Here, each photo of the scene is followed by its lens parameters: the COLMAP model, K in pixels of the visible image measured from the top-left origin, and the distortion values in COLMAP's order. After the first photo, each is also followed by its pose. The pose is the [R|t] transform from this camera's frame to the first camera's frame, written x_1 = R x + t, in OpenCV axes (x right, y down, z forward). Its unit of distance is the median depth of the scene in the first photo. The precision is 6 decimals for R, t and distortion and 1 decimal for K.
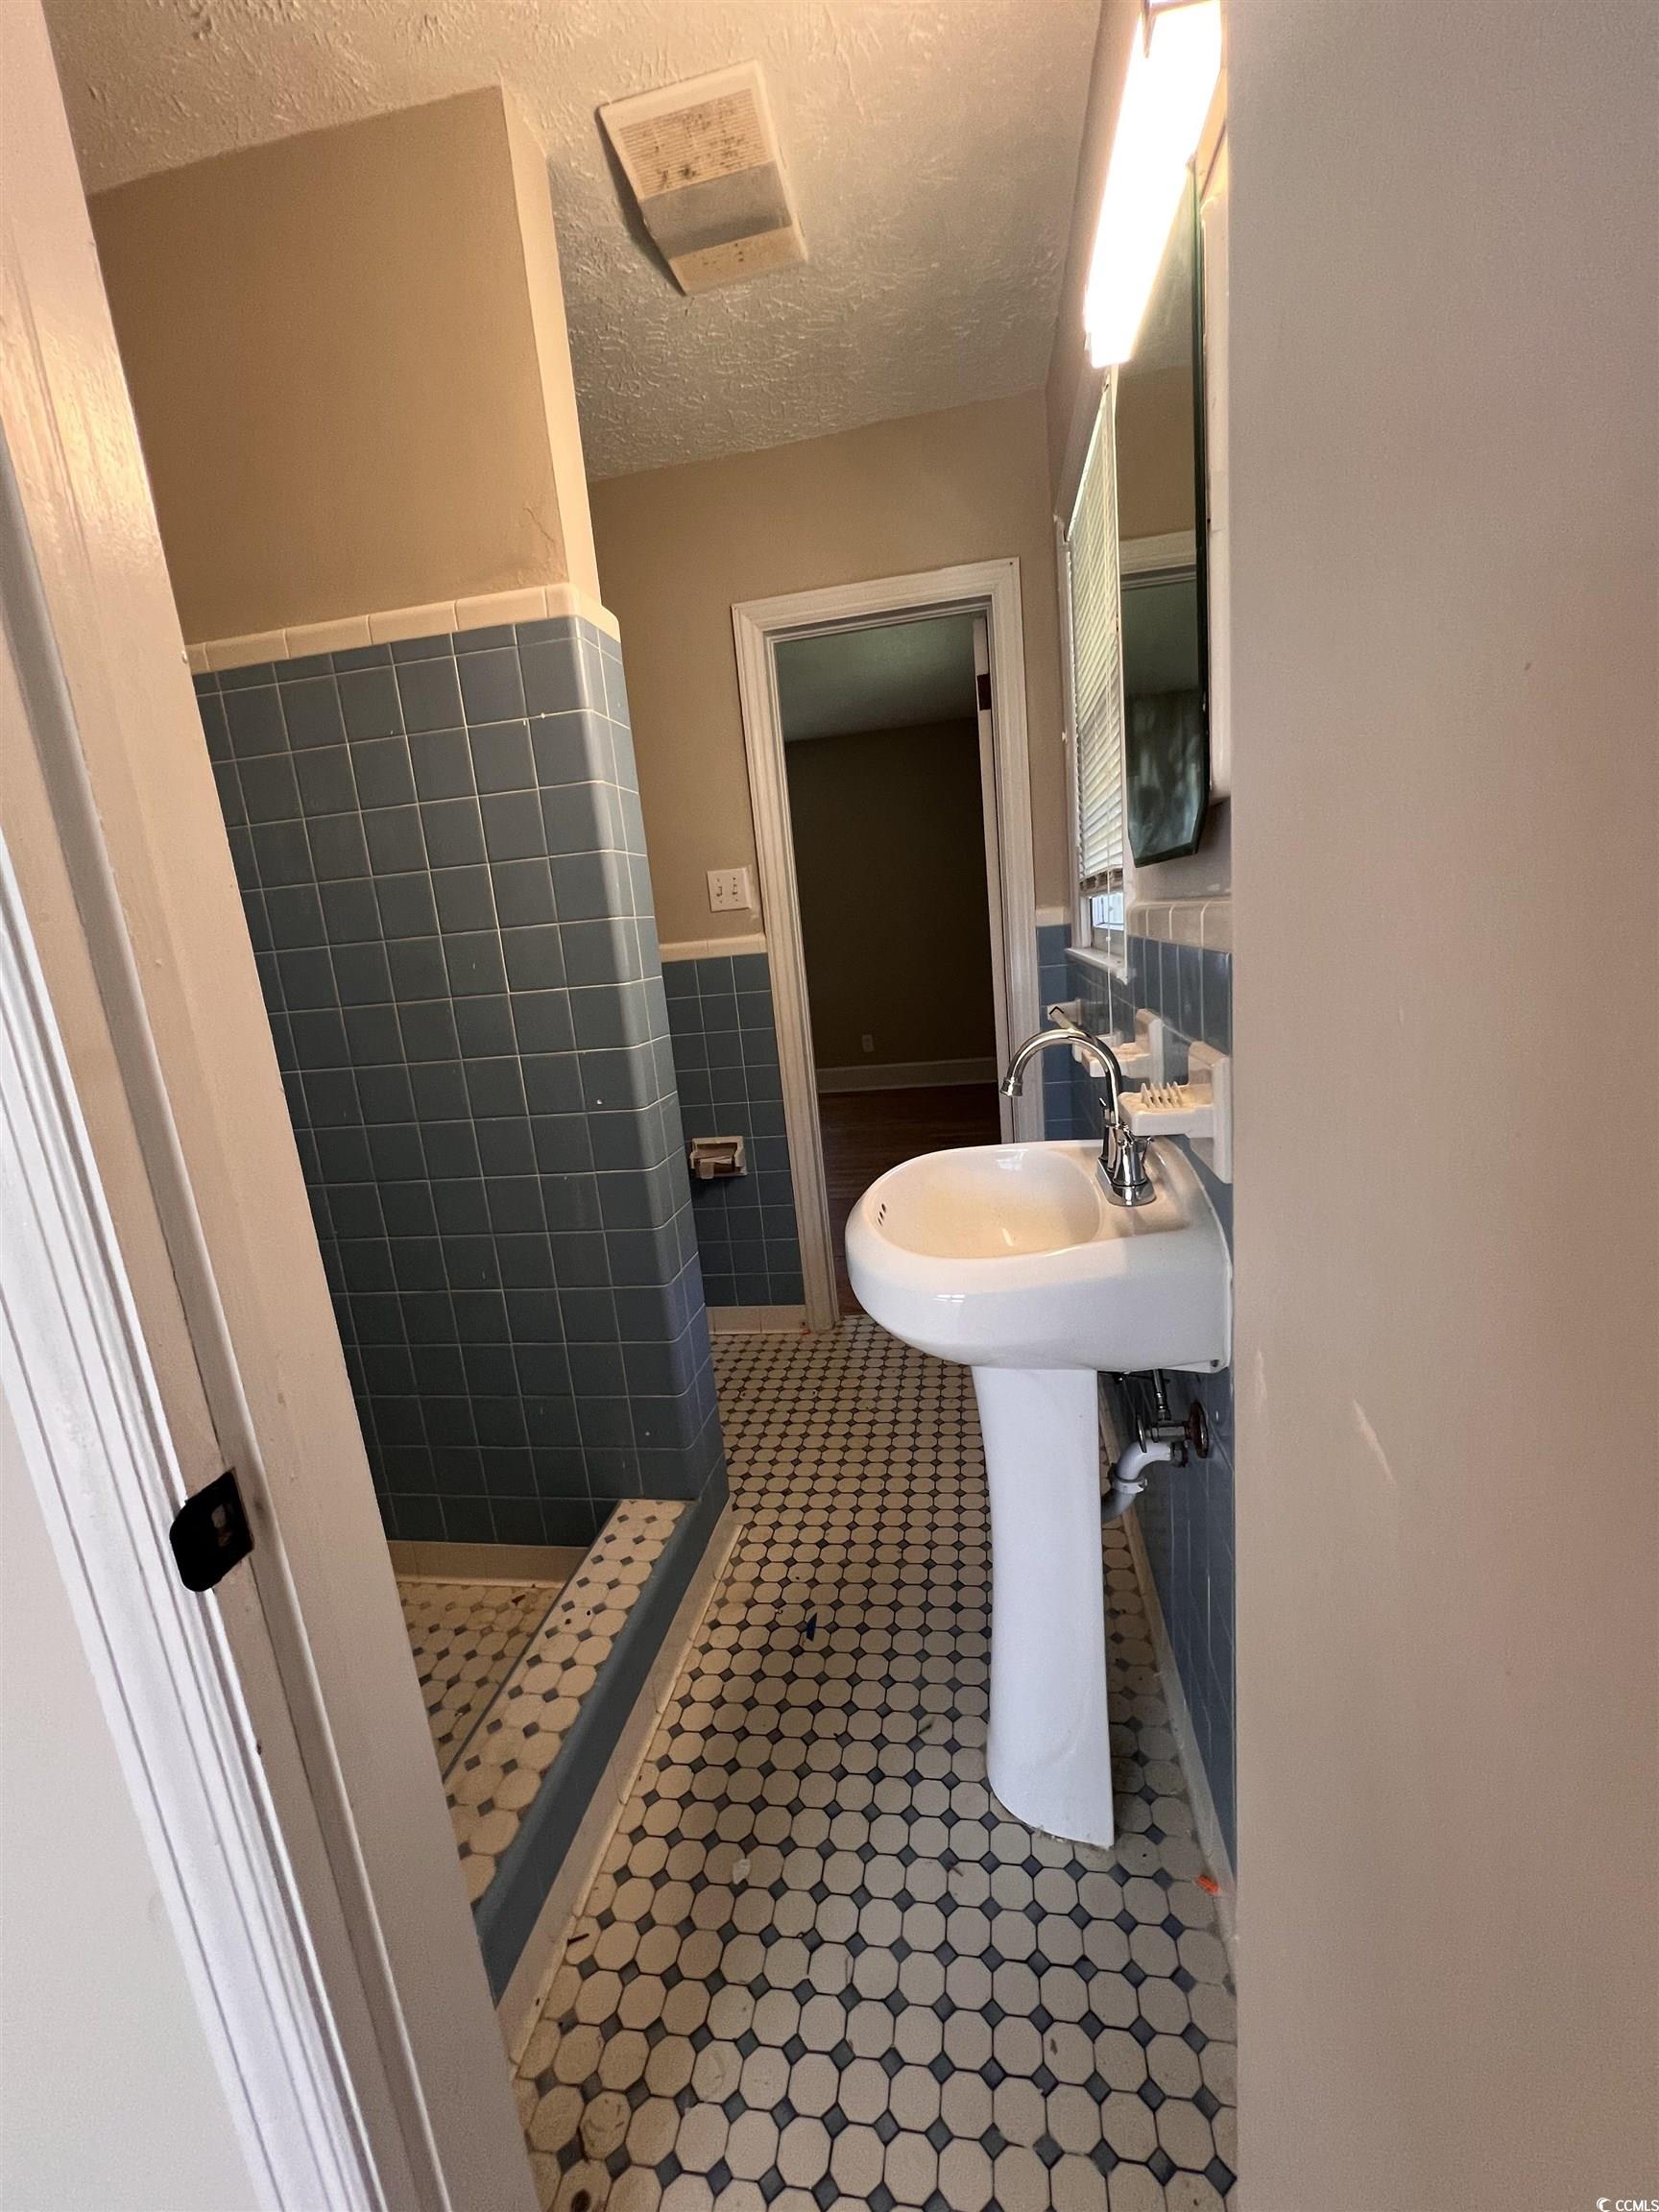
lens RADIAL K [[884.9, 0, 830.5], [0, 884.9, 1107.1], [0, 0, 1]] dist [-0.000402, -0.000014]
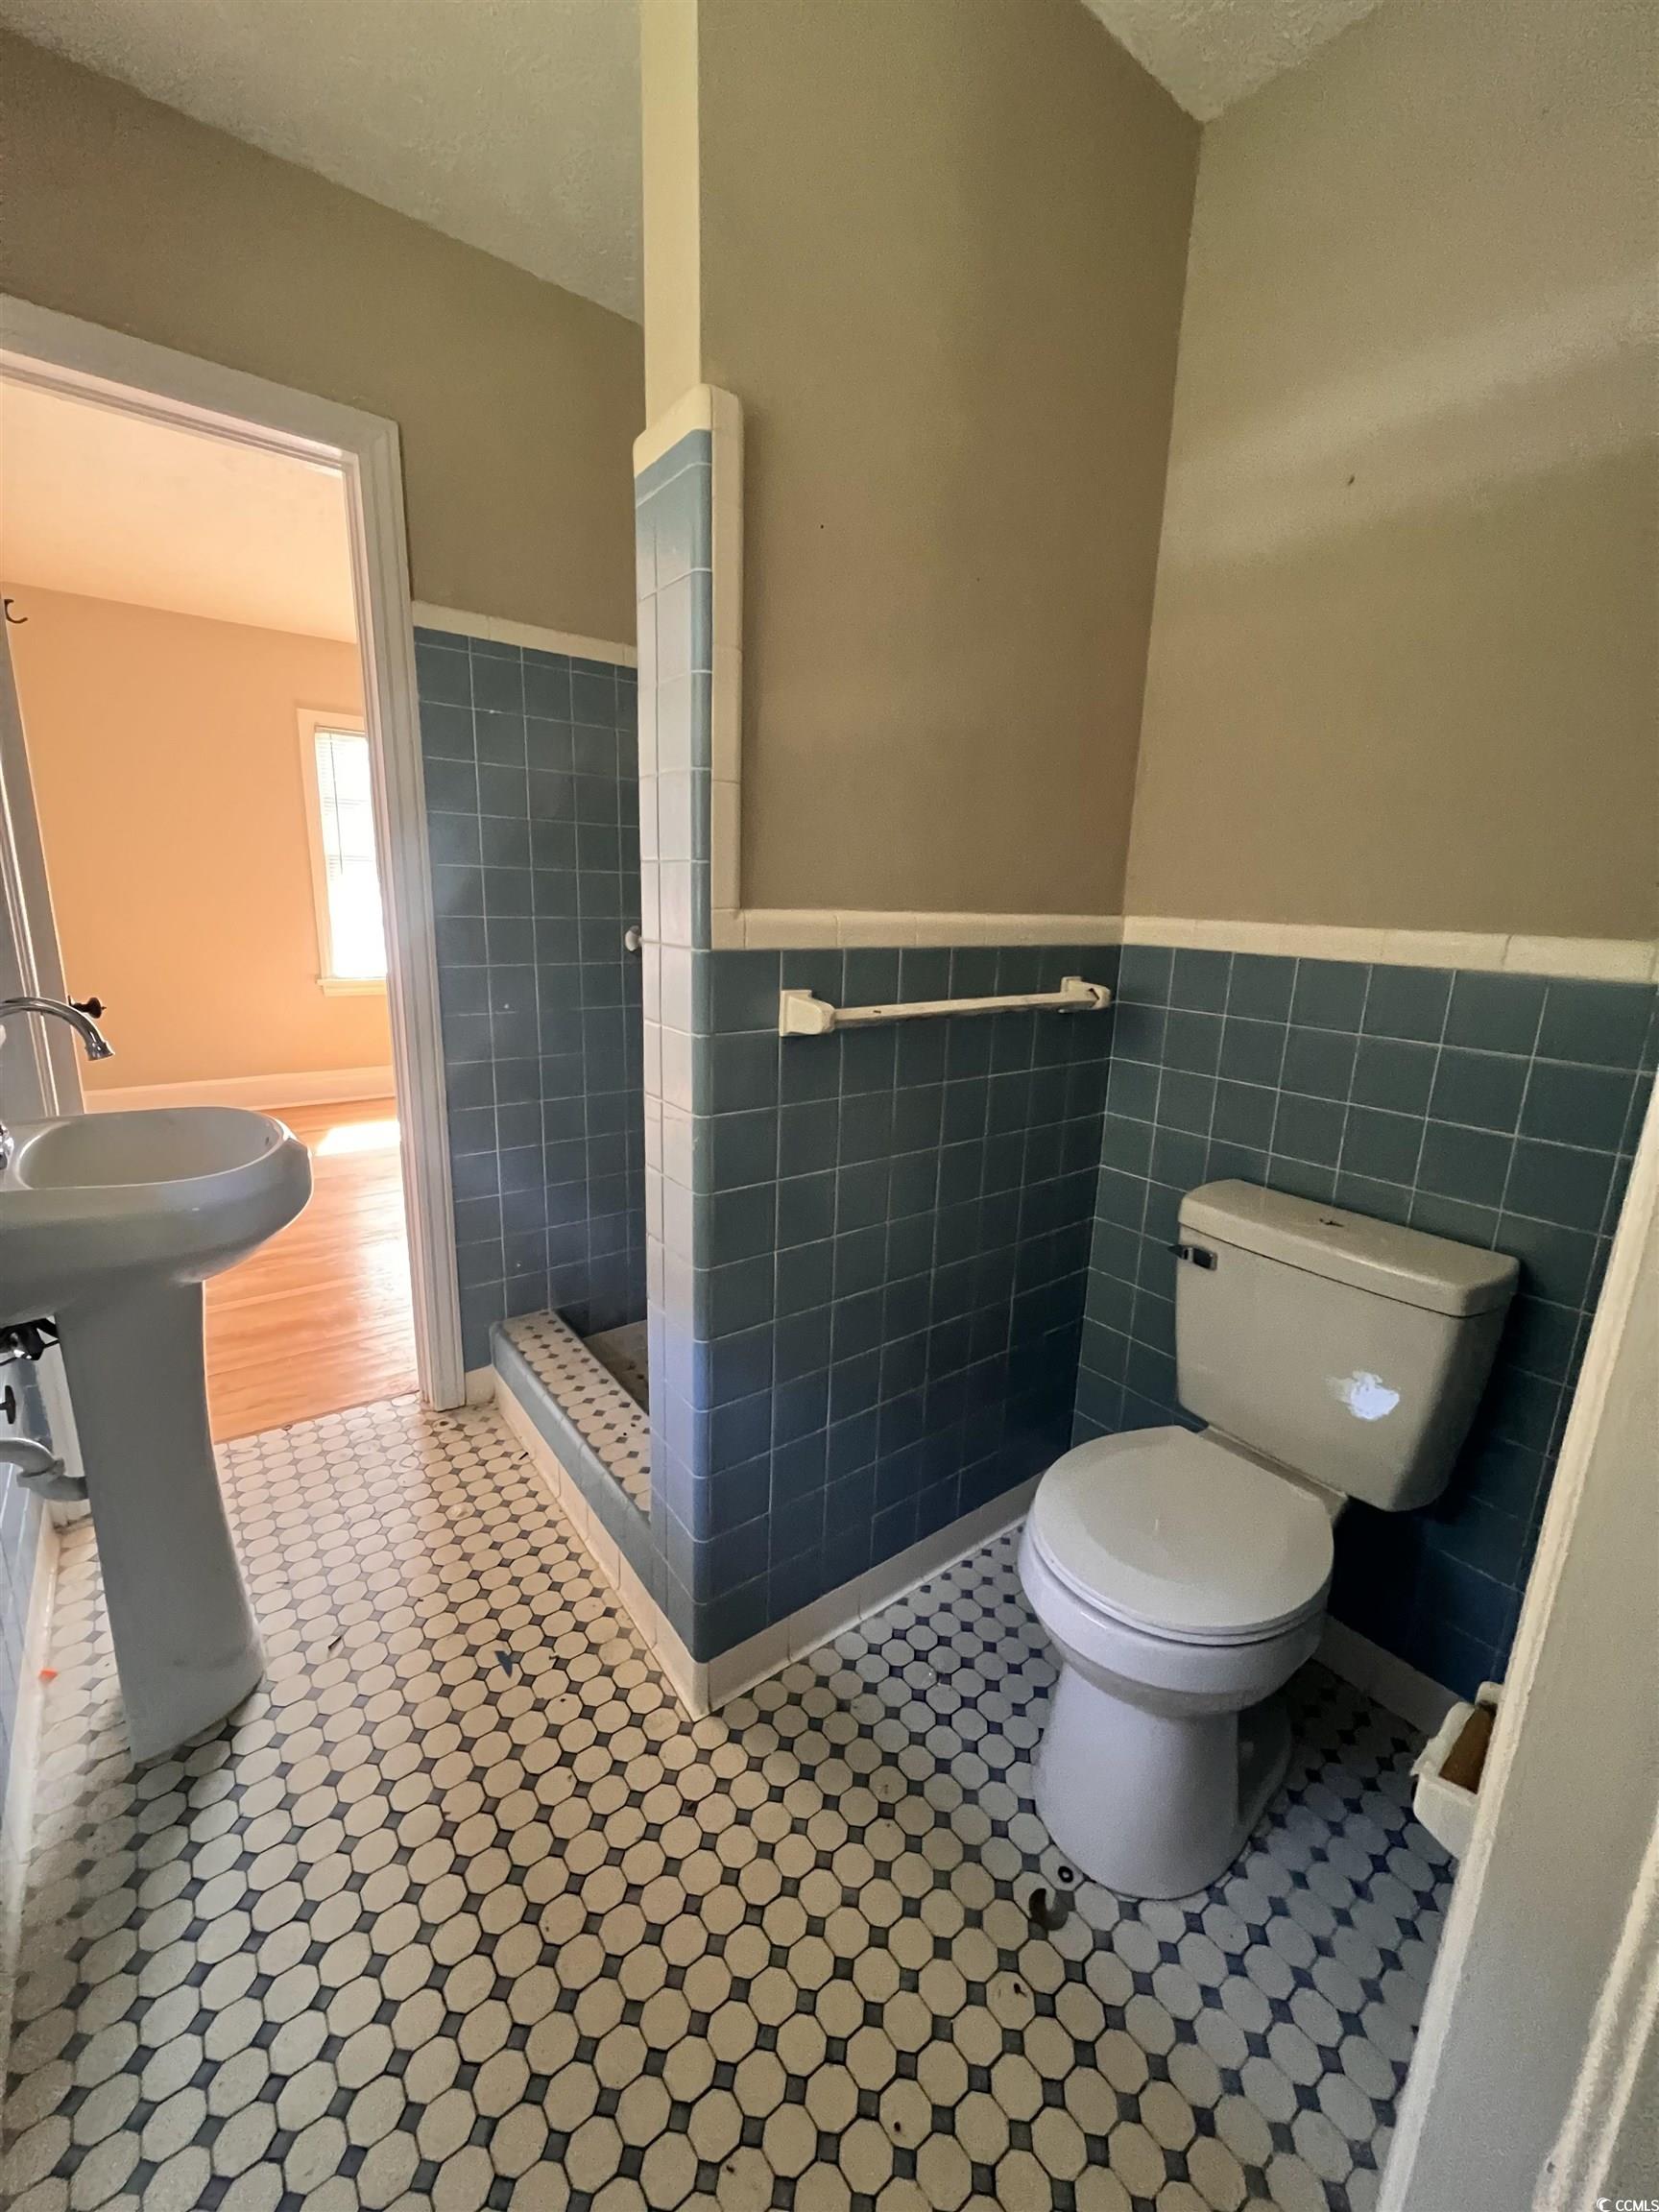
lens RADIAL K [[882.9, 0, 830.0], [0, 882.9, 1098.1], [0, 0, 1]] dist [-0.000147, 0.000338]
pose [[-0.682344, 0.230958, -0.693589, 0.233570], [-0.119021, 0.901023, 0.417123, -0.334985], [0.721277, 0.367173, -0.587319, 1.482401]]
